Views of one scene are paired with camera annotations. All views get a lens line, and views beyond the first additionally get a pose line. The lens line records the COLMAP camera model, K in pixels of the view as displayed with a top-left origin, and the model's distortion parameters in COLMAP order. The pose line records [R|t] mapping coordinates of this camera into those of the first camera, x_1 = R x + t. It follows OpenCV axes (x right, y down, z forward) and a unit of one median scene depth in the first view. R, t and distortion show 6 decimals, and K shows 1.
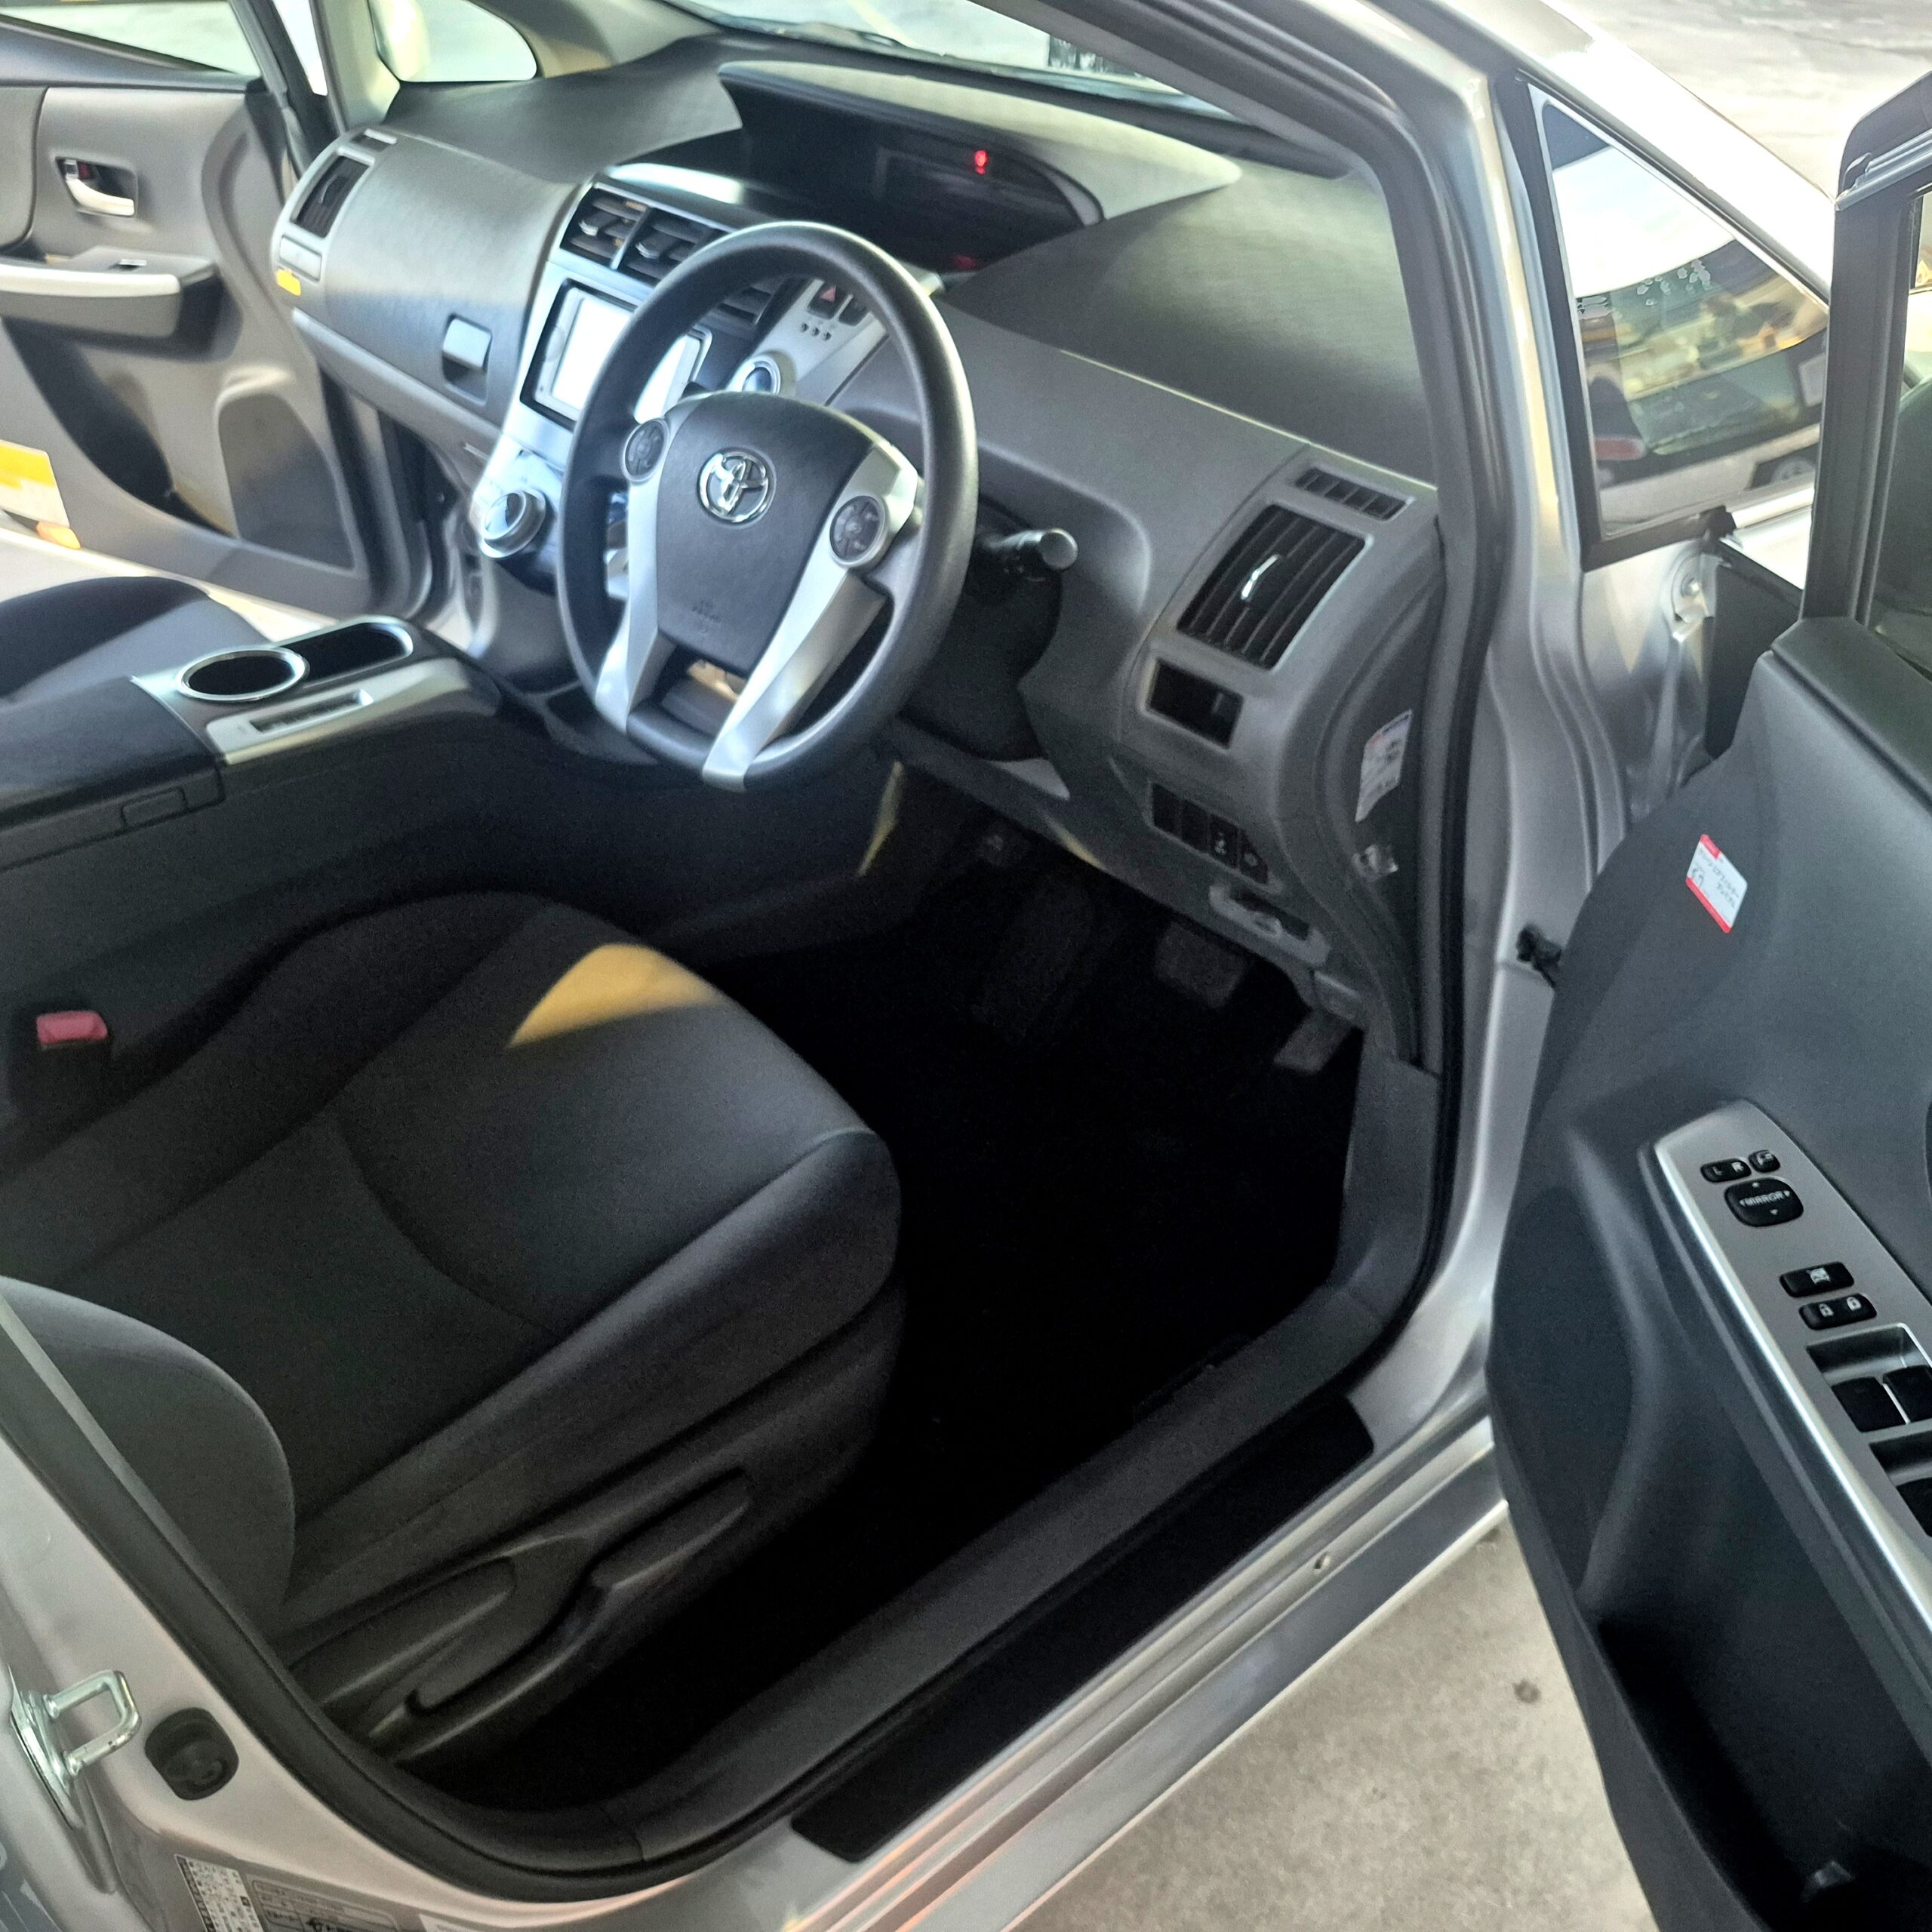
lens RADIAL K [[1987.3, 0, 966.0], [0, 1987.3, 966.0], [0, 0, 1]] dist [-0.017280, -0.033026]
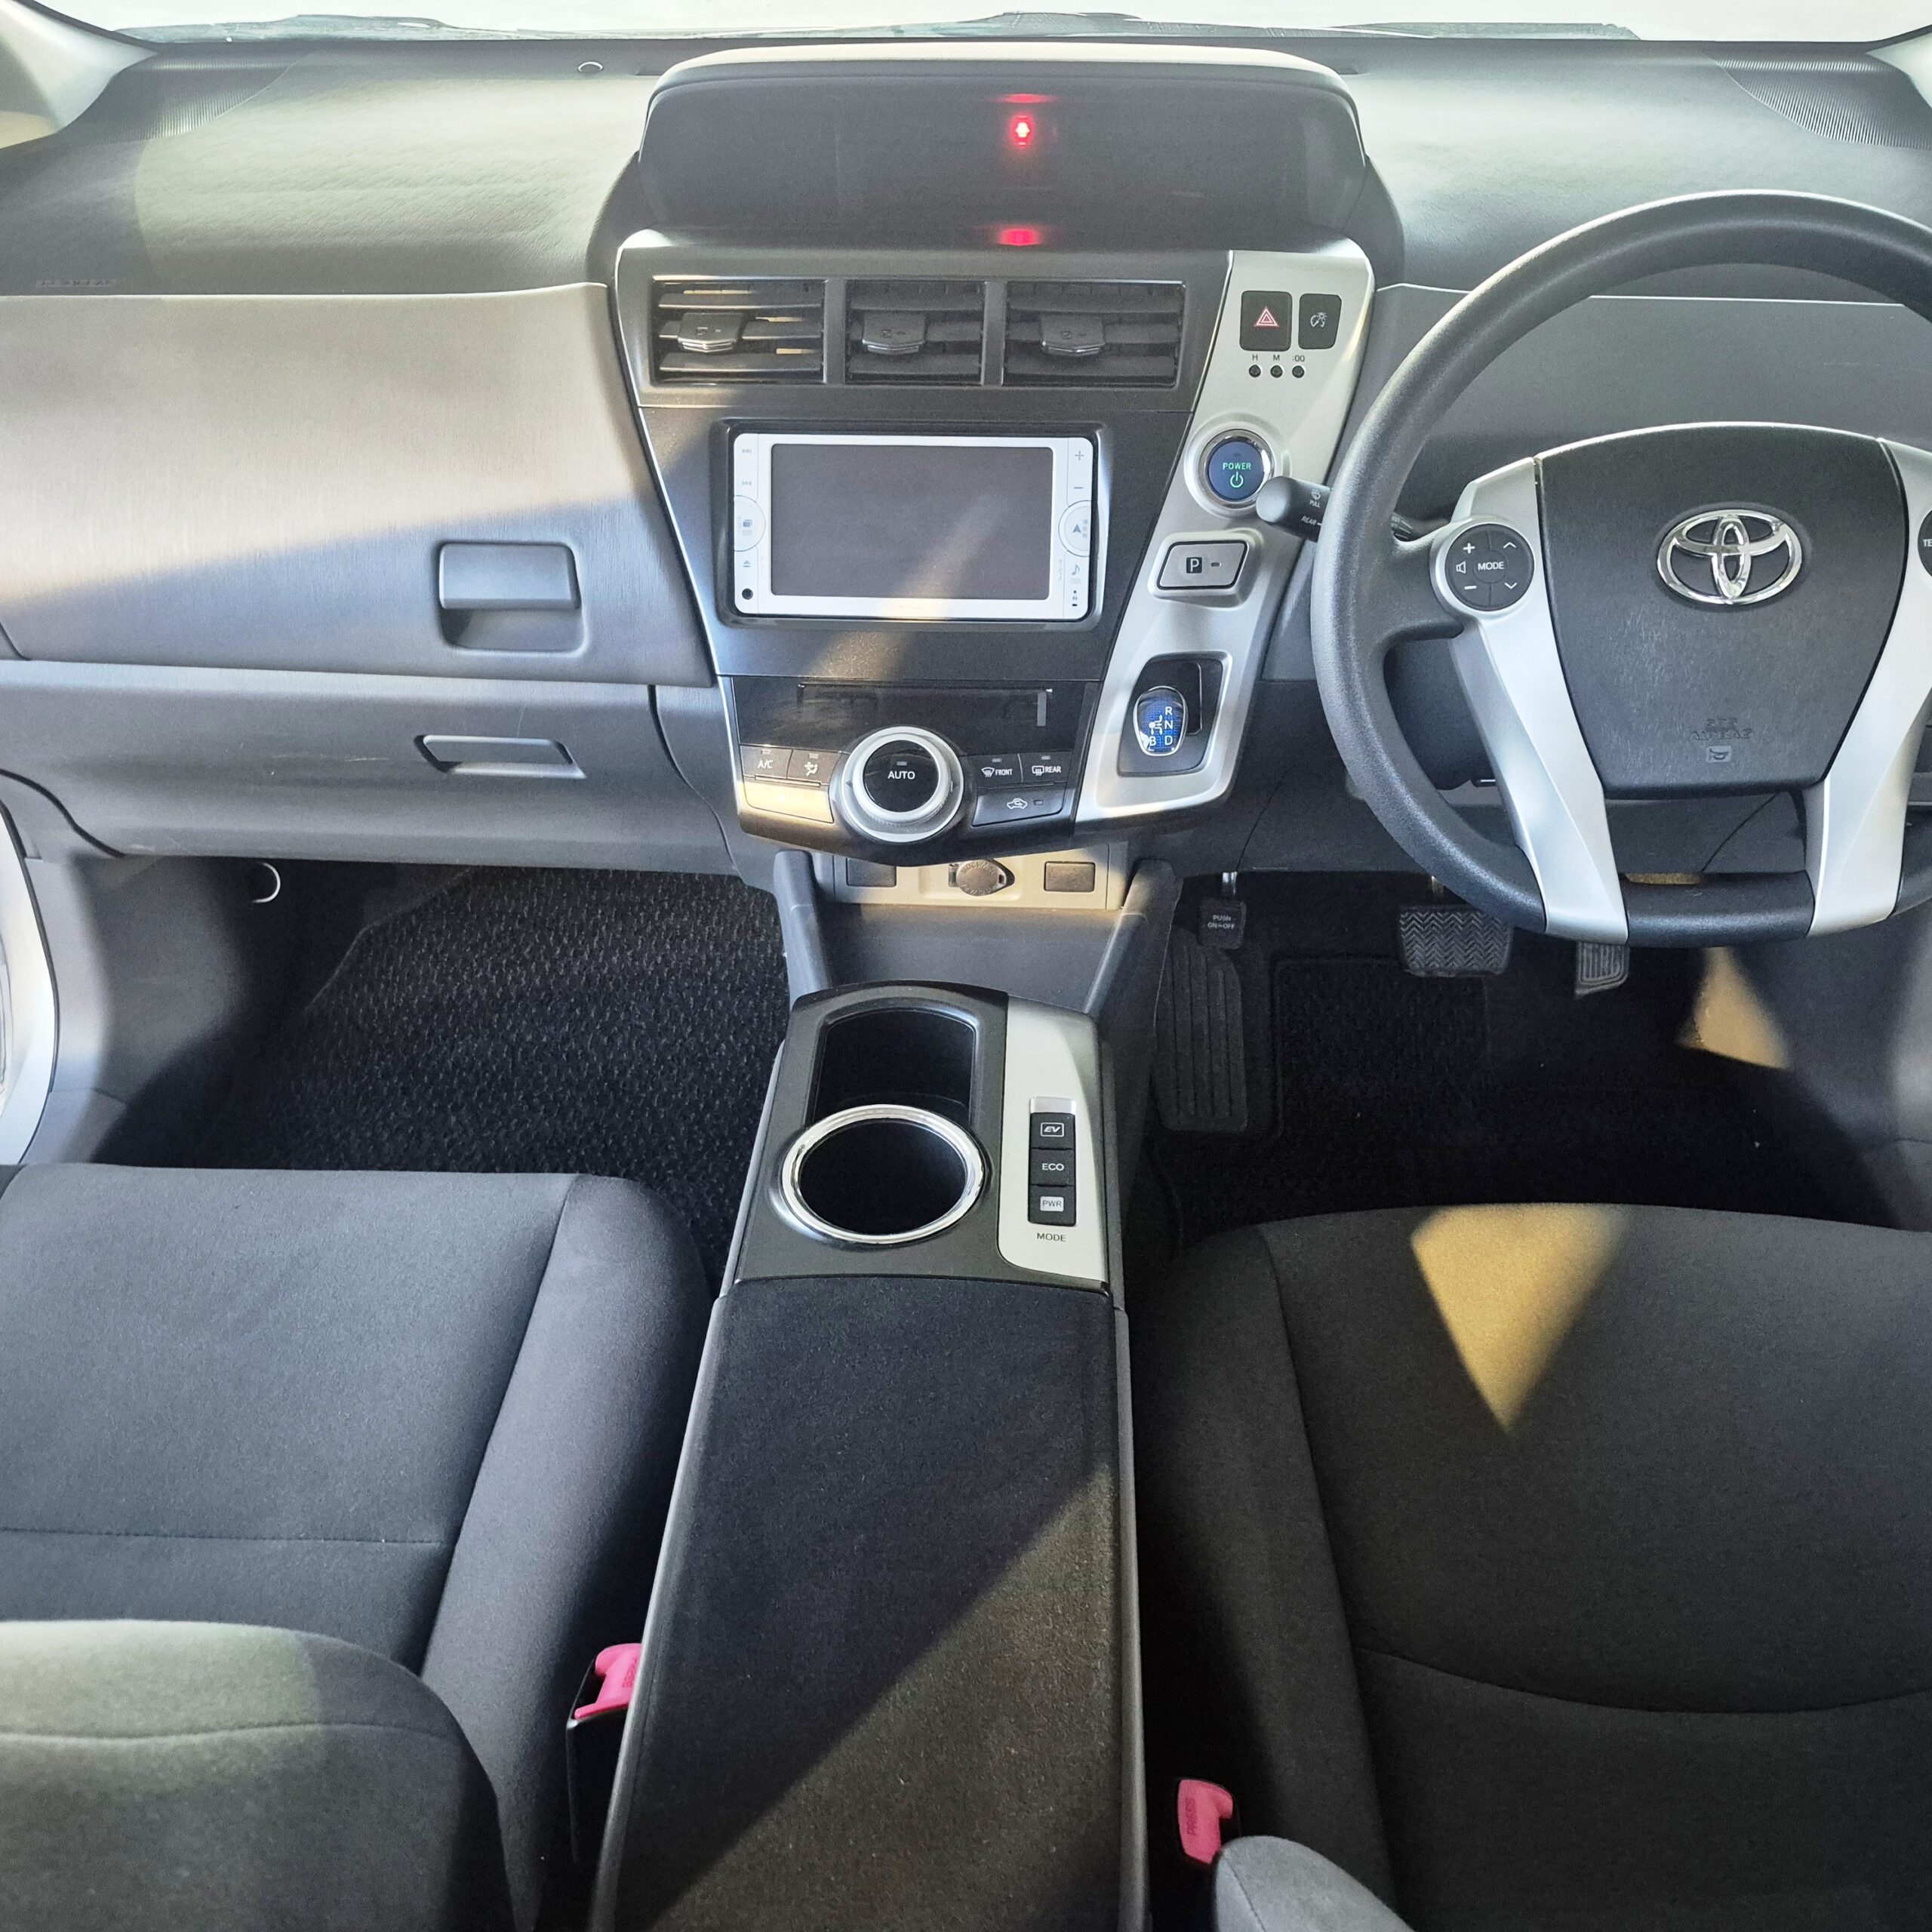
lens RADIAL K [[1987.3, 0, 966.0], [0, 1987.3, 966.0], [0, 0, 1]] dist [-0.017280, -0.033026]
pose [[0.662731, -0.447401, 0.600516, -0.671194], [0.420825, 0.885817, 0.195534, -0.305084], [-0.619430, 0.123126, 0.775337, 0.505517]]
